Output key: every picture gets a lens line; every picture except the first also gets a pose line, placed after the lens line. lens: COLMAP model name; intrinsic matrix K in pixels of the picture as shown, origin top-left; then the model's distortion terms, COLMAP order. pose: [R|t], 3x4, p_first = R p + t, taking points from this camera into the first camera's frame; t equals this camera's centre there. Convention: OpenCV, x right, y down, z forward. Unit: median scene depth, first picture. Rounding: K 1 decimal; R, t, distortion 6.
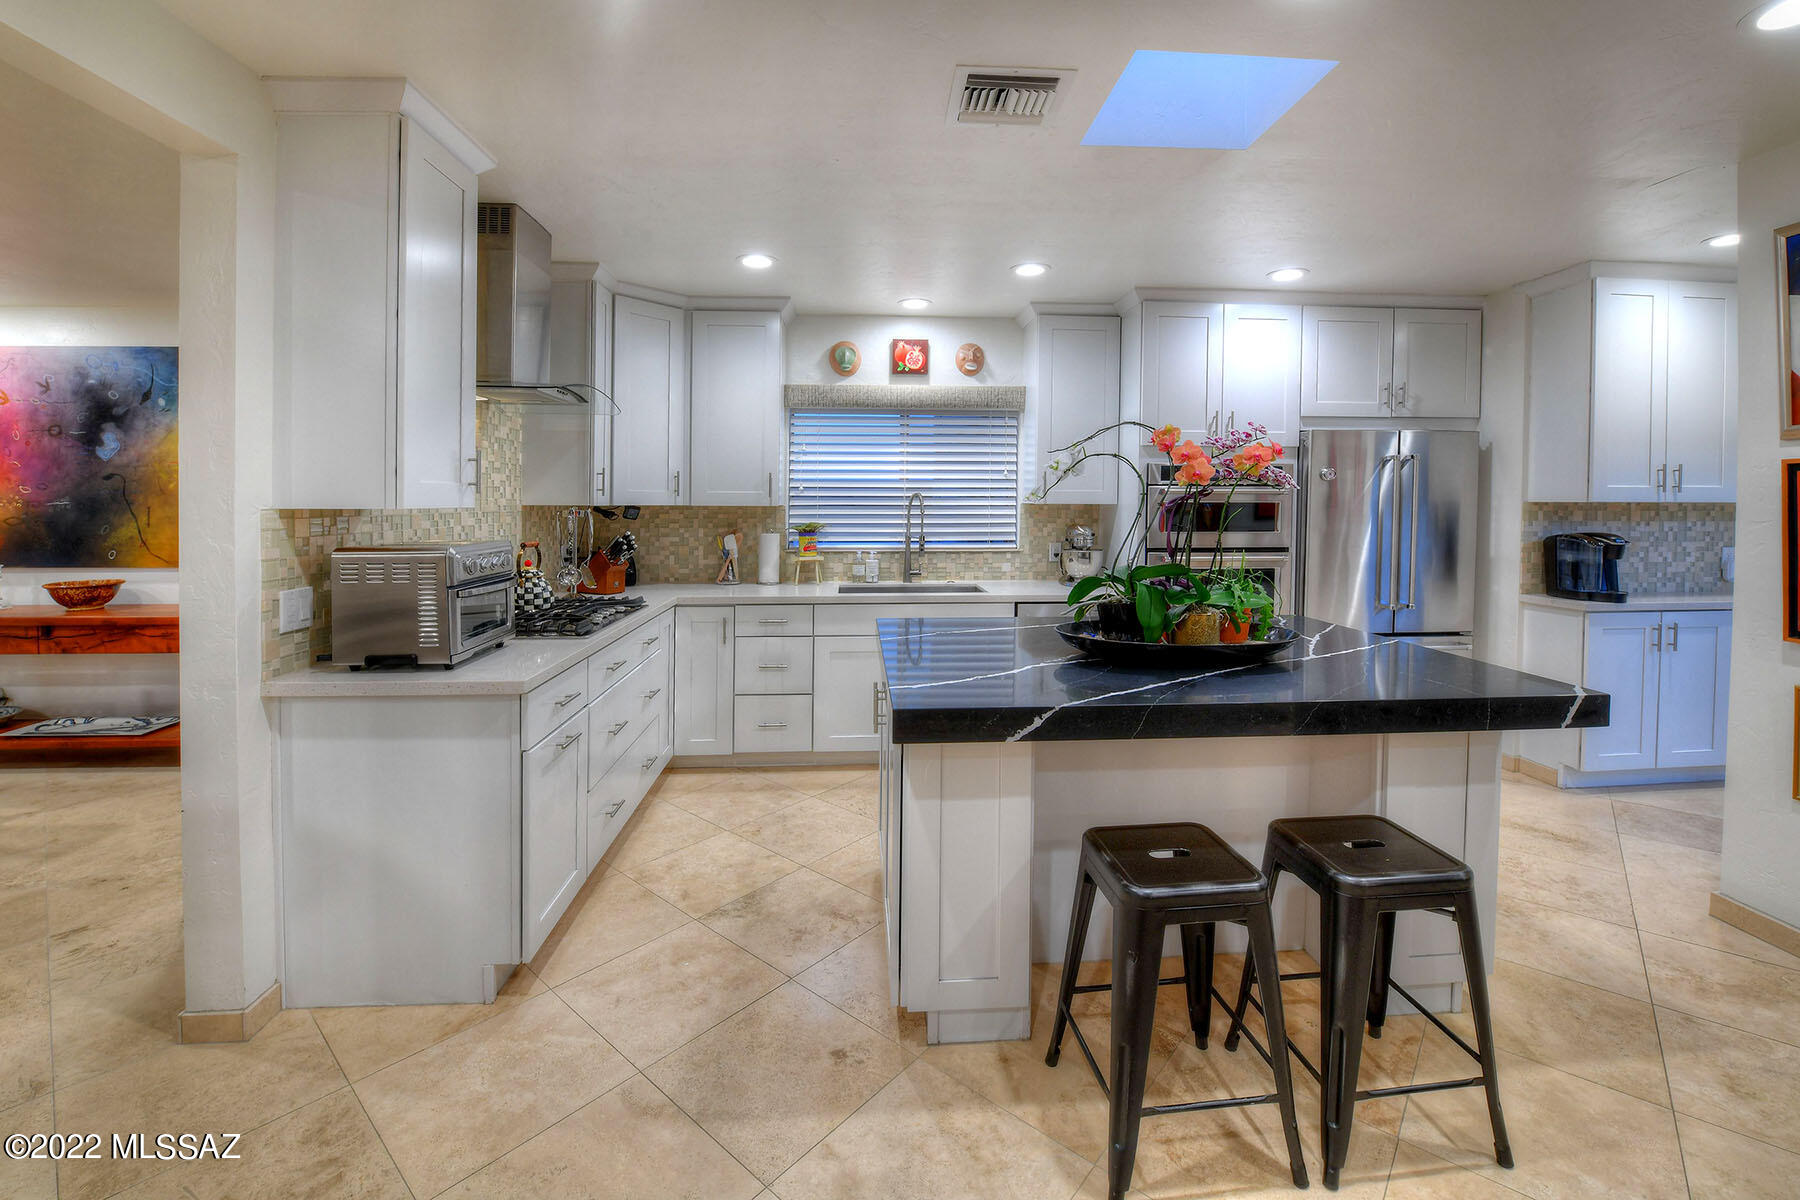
lens RADIAL K [[764.4, 0, 914.1], [0, 764.4, 518.5], [0, 0, 1]] dist [-0.012661, -0.000064]
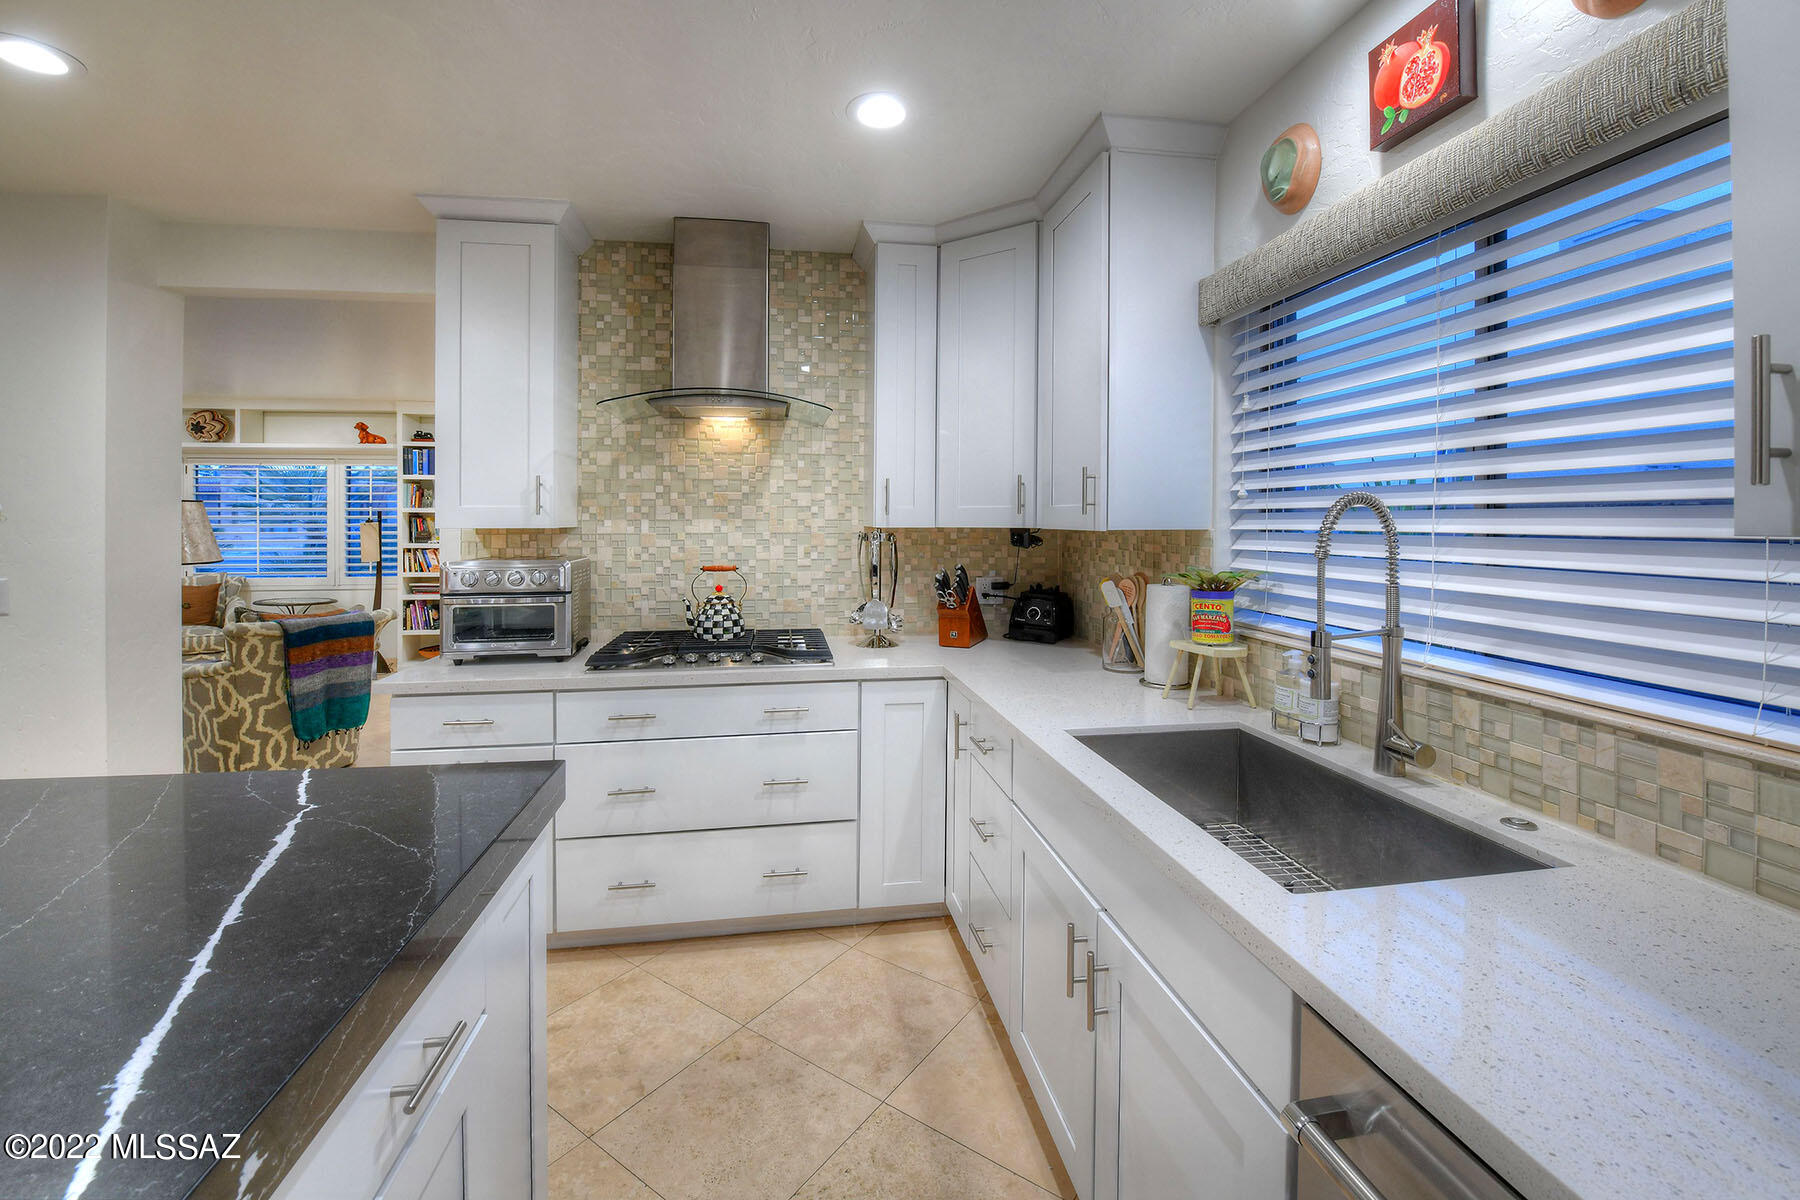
lens RADIAL K [[764.4, 0, 855.8], [0, 764.4, 517.6], [0, 0, 1]] dist [-0.012661, -0.000064]
pose [[0.068036, 0.003432, -0.997677, 0.423704], [-0.017270, 0.999848, 0.002261, -0.031497], [0.997533, 0.017076, 0.068085, 1.070831]]
